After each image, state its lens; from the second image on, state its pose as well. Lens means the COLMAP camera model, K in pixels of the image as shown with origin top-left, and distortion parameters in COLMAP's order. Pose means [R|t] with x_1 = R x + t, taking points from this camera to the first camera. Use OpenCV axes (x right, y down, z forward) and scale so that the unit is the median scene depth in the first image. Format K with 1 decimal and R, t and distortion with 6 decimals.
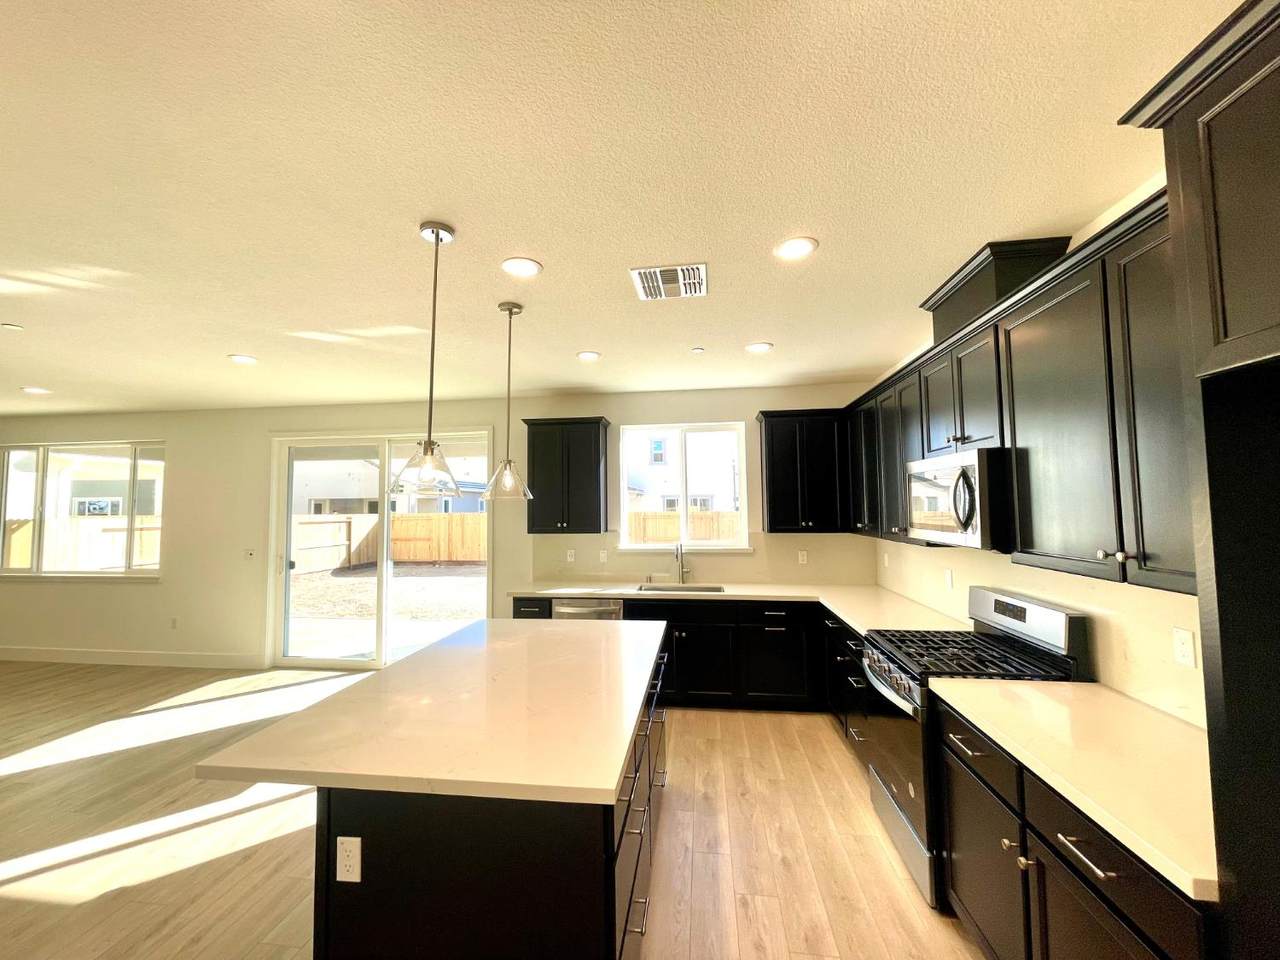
lens RADIAL K [[516.2, 0, 633.7], [0, 516.2, 479.1], [0, 0, 1]] dist [-0.004221, 0.000039]
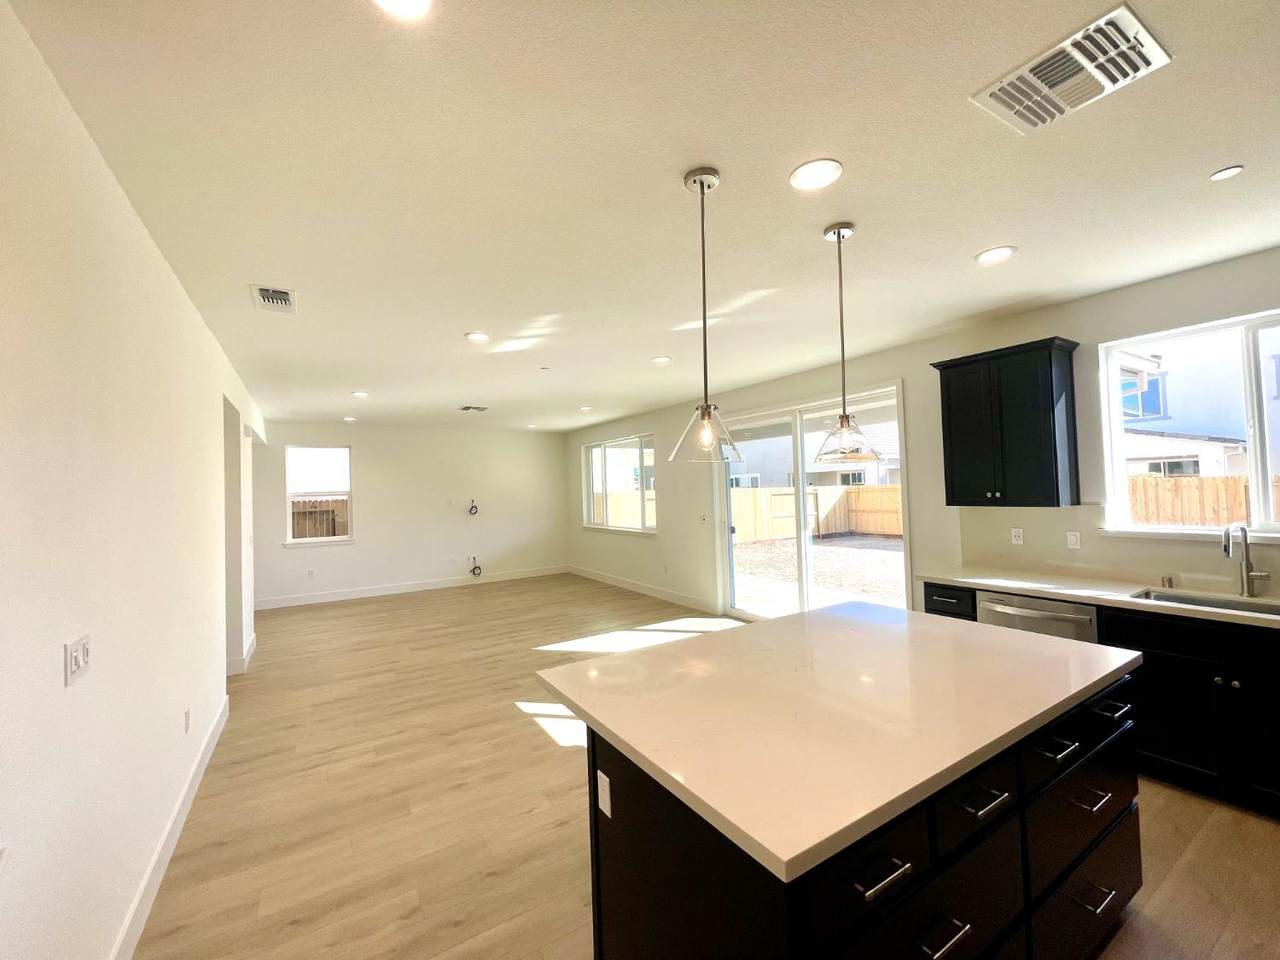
lens RADIAL K [[516.2, 0, 632.9], [0, 516.2, 478.8], [0, 0, 1]] dist [-0.004221, 0.000039]
pose [[0.629937, -0.026275, -0.776202, 0.106367], [0.067539, 0.997495, 0.021047, 0.013750], [0.773704, -0.065682, 0.630133, 0.117142]]
